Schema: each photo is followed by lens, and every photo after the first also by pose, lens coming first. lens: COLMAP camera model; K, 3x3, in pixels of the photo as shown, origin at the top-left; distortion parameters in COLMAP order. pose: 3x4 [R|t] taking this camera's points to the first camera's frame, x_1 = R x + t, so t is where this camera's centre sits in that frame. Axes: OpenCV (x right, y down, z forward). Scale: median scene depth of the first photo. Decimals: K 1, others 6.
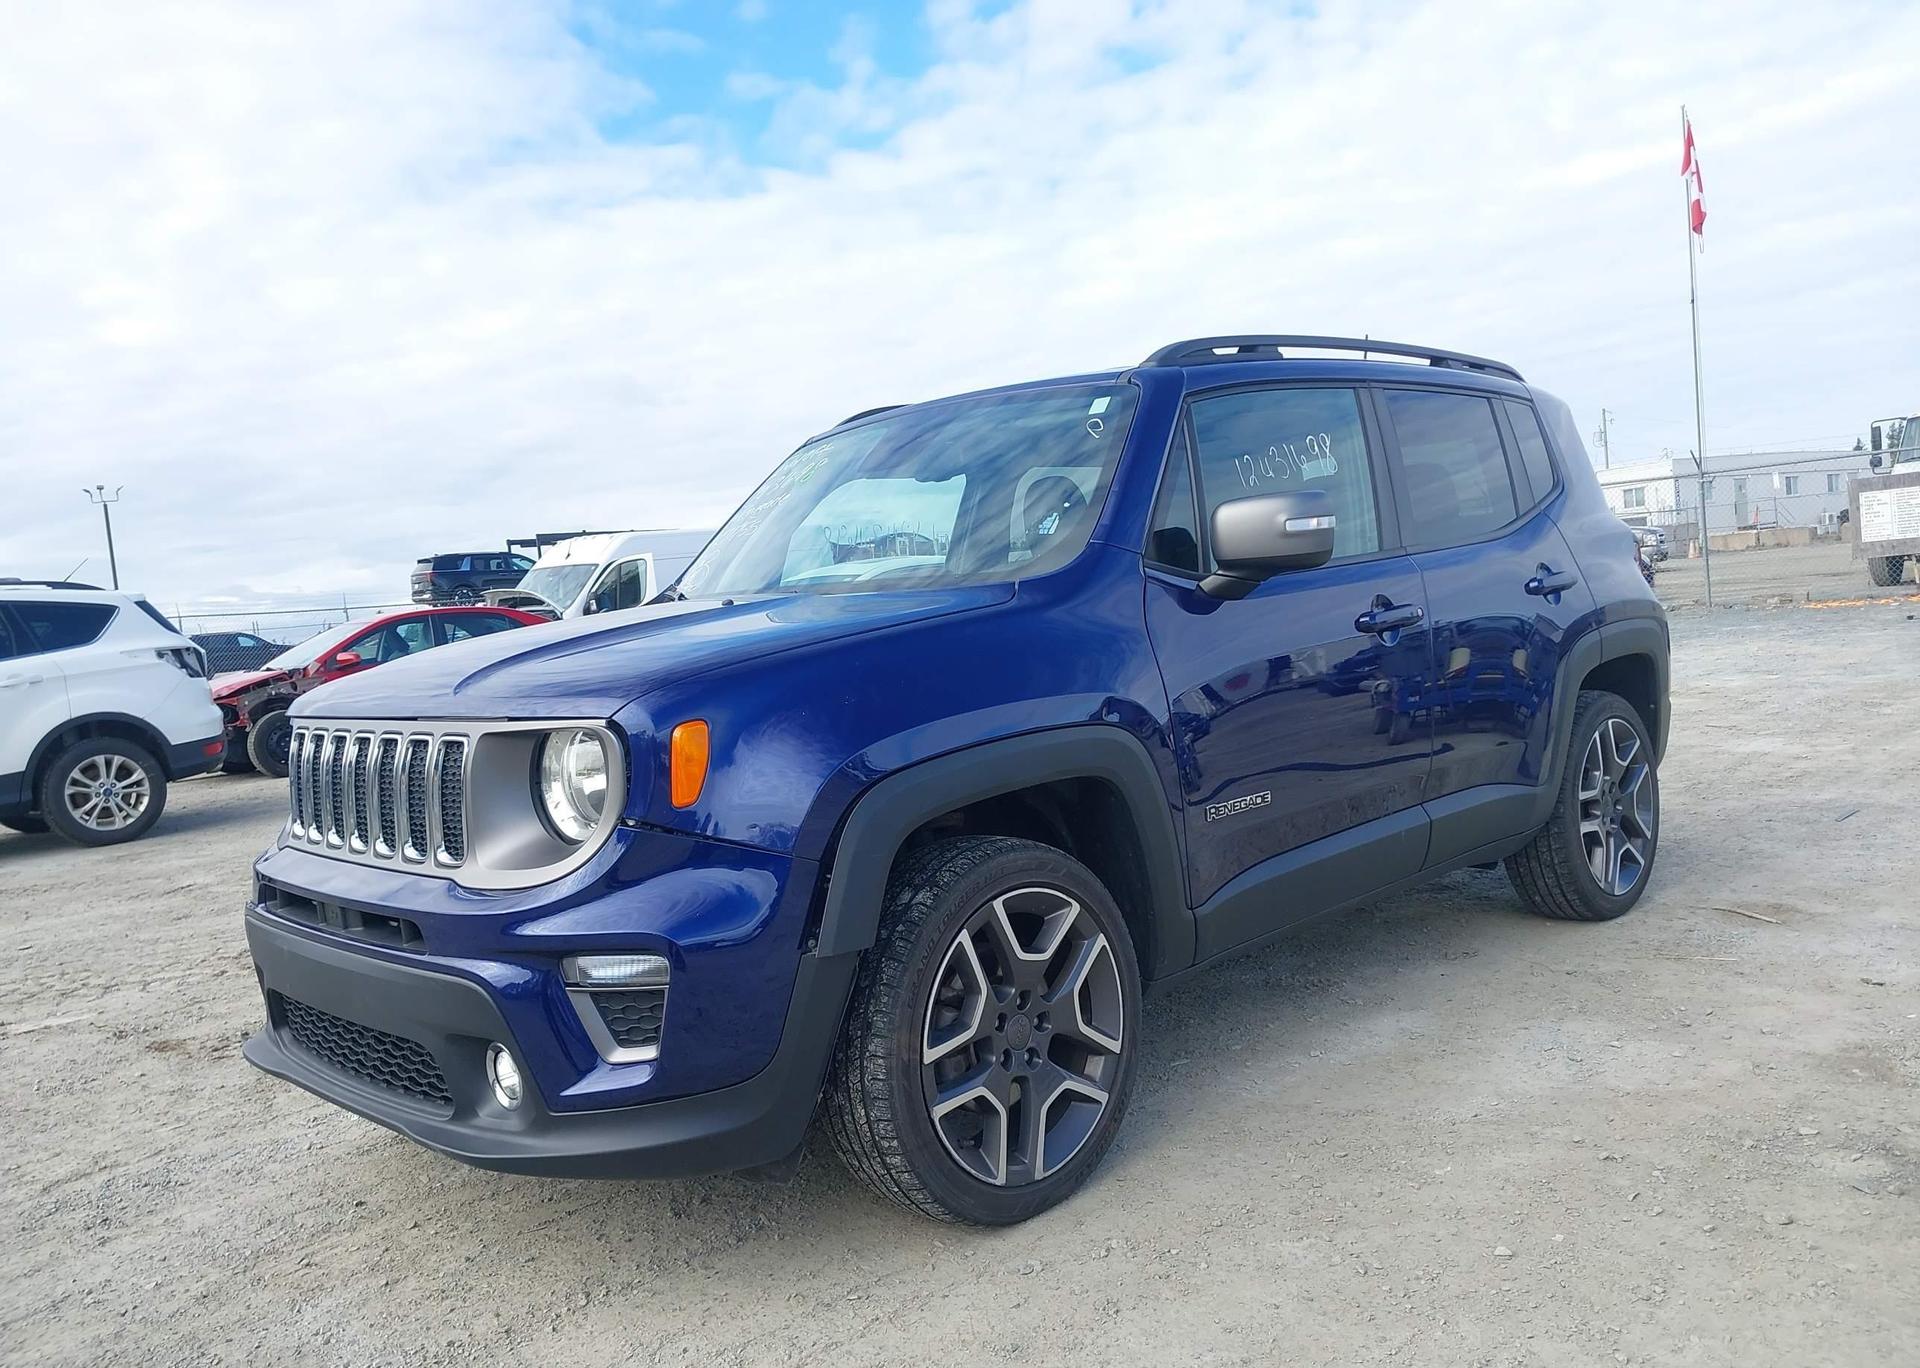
lens RADIAL K [[1563.0, 0, 933.0], [0, 1563.0, 704.8], [0, 0, 1]] dist [0.068933, -0.077092]
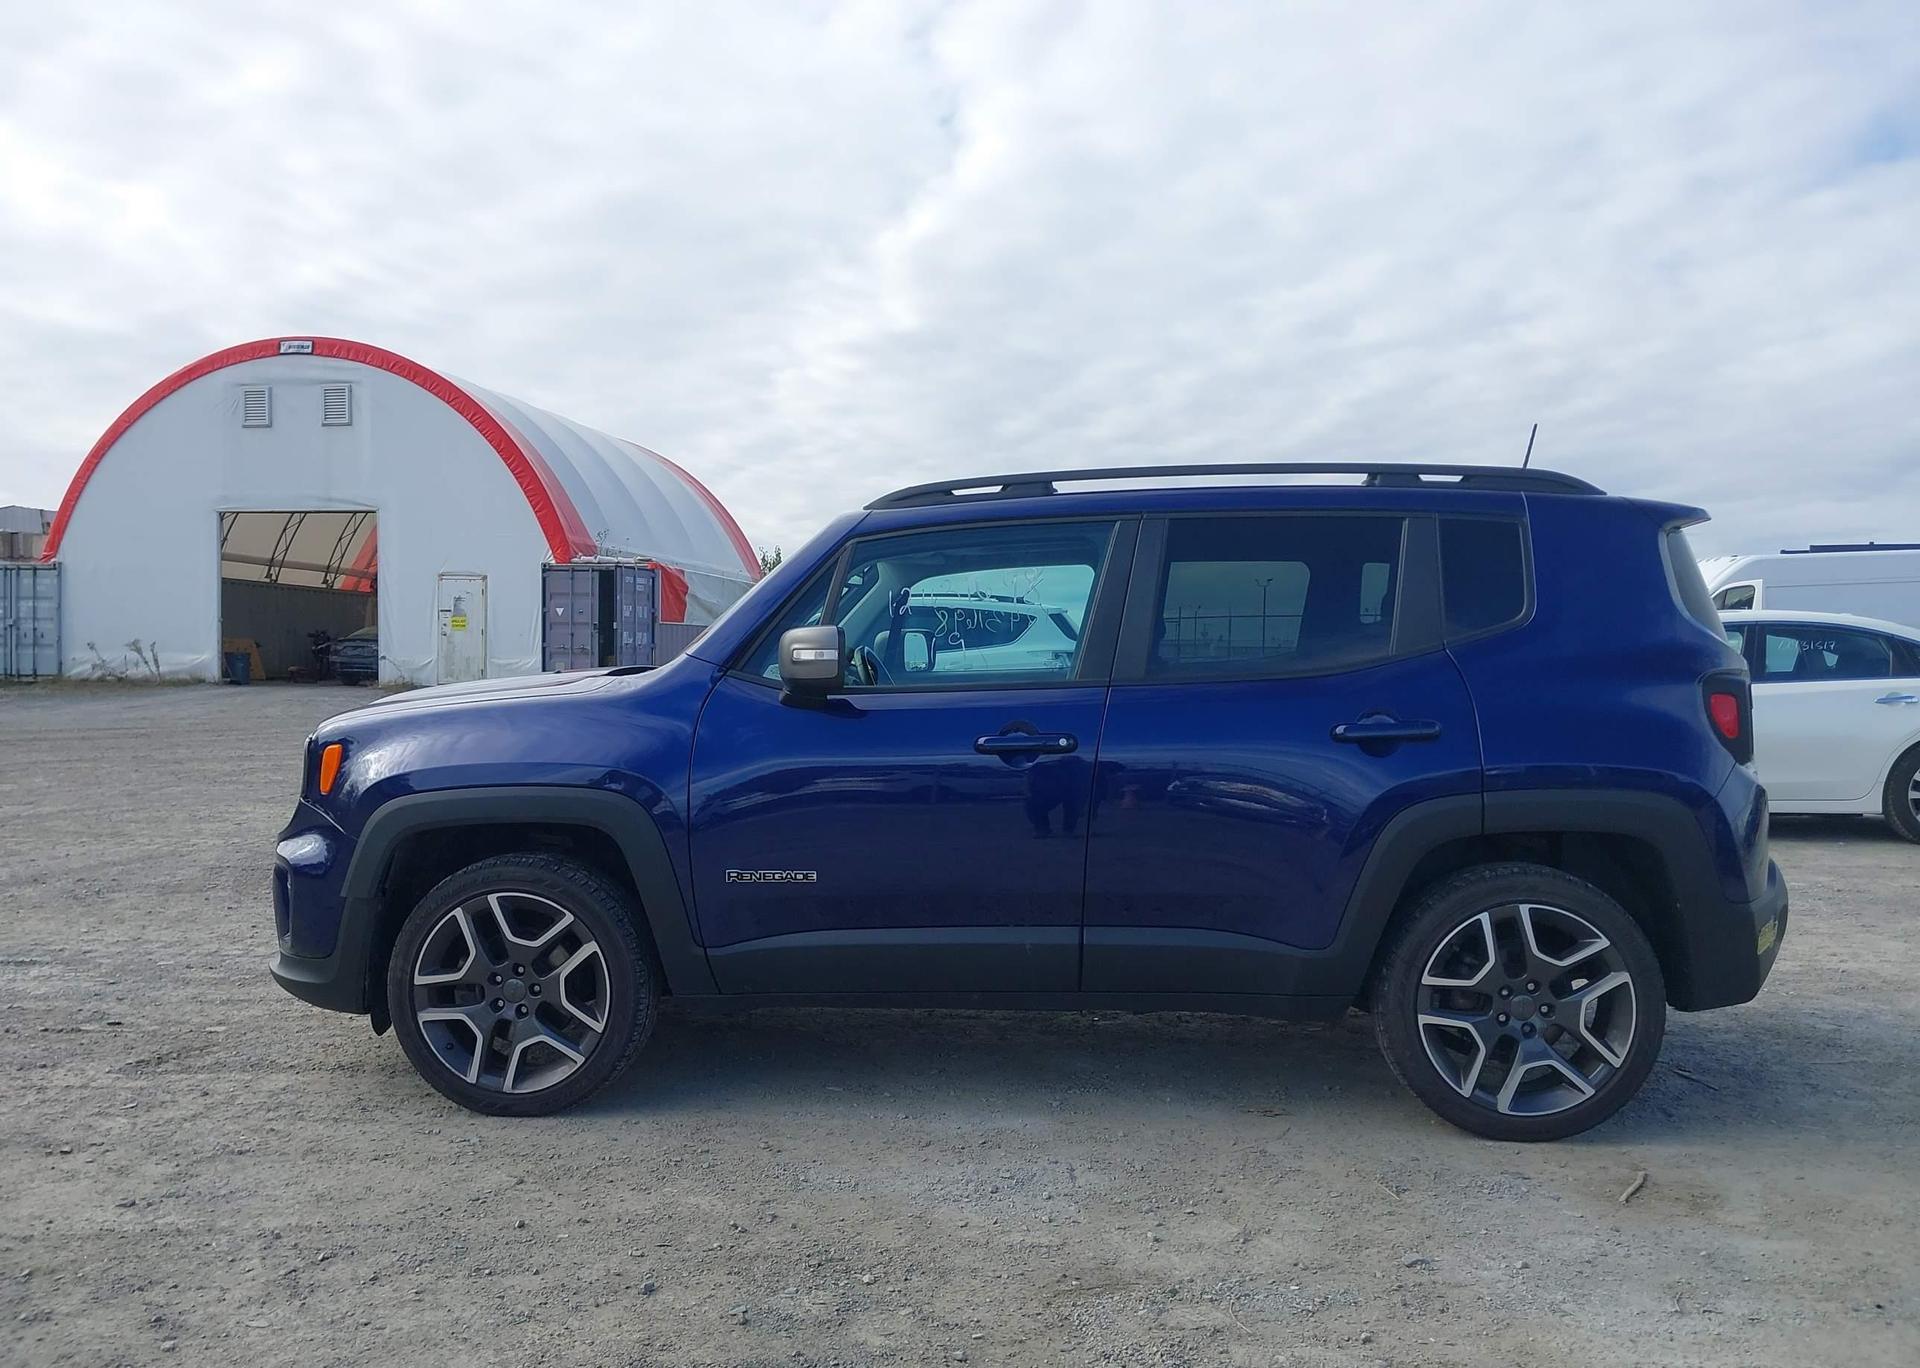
lens RADIAL K [[1604.4, 0, 960.0], [0, 1604.4, 684.0], [0, 0, 1]] dist [0.037762, -0.053854]
pose [[0.627853, 0.103134, -0.771469, 1.368718], [-0.104631, 0.993369, 0.047645, -0.178754], [0.771267, 0.050805, 0.634481, 0.342025]]
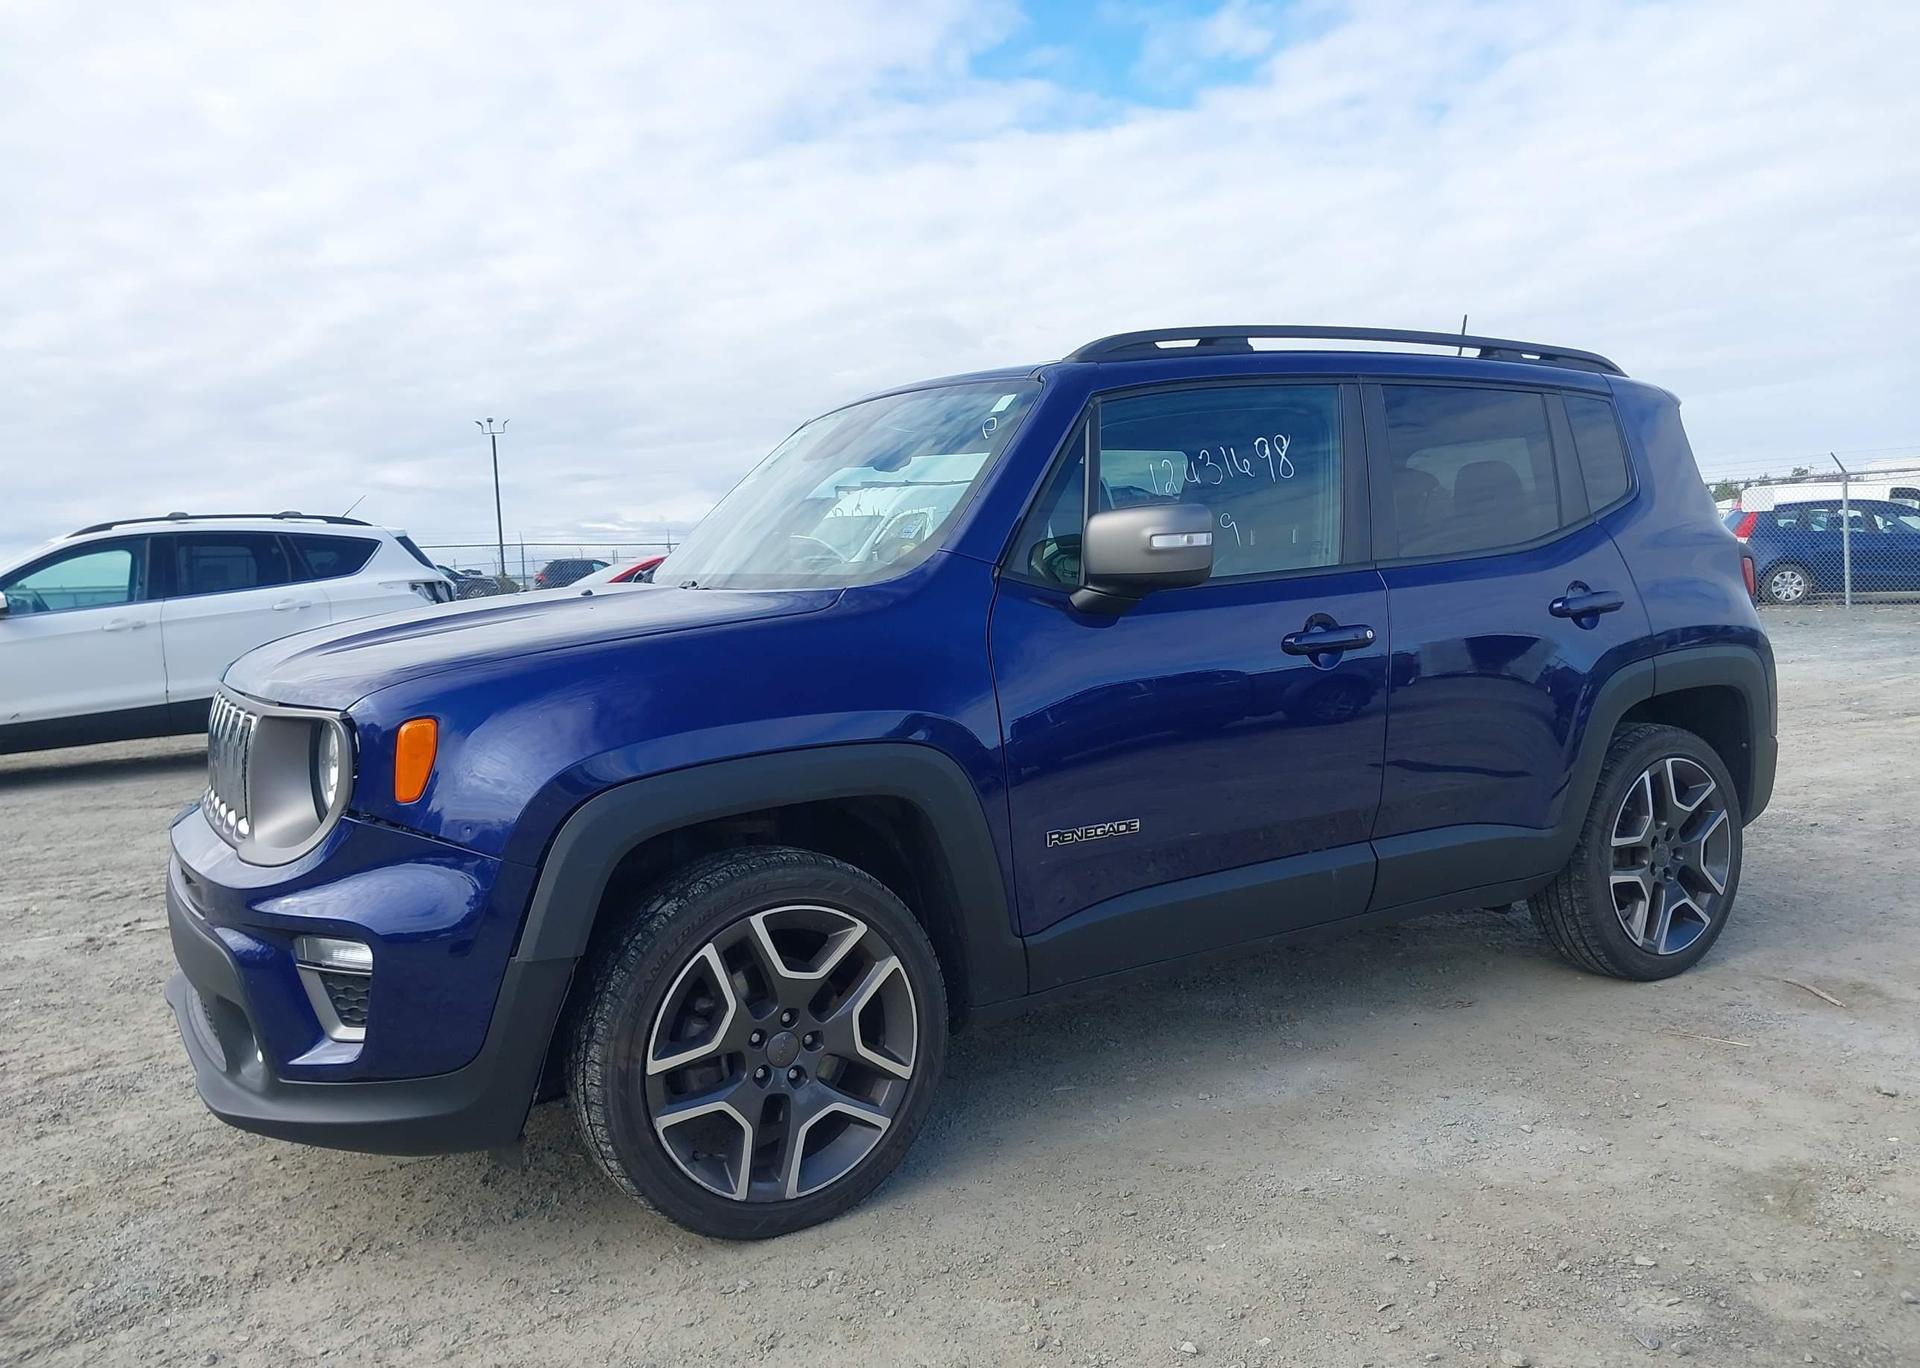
lens RADIAL K [[1563.0, 0, 933.0], [0, 1563.0, 704.8], [0, 0, 1]] dist [0.068933, -0.077092]
pose [[0.972665, 0.067452, -0.222202, 0.336102], [-0.058930, 0.997258, 0.044772, -0.055130], [0.224613, -0.030453, 0.973972, 0.061344]]
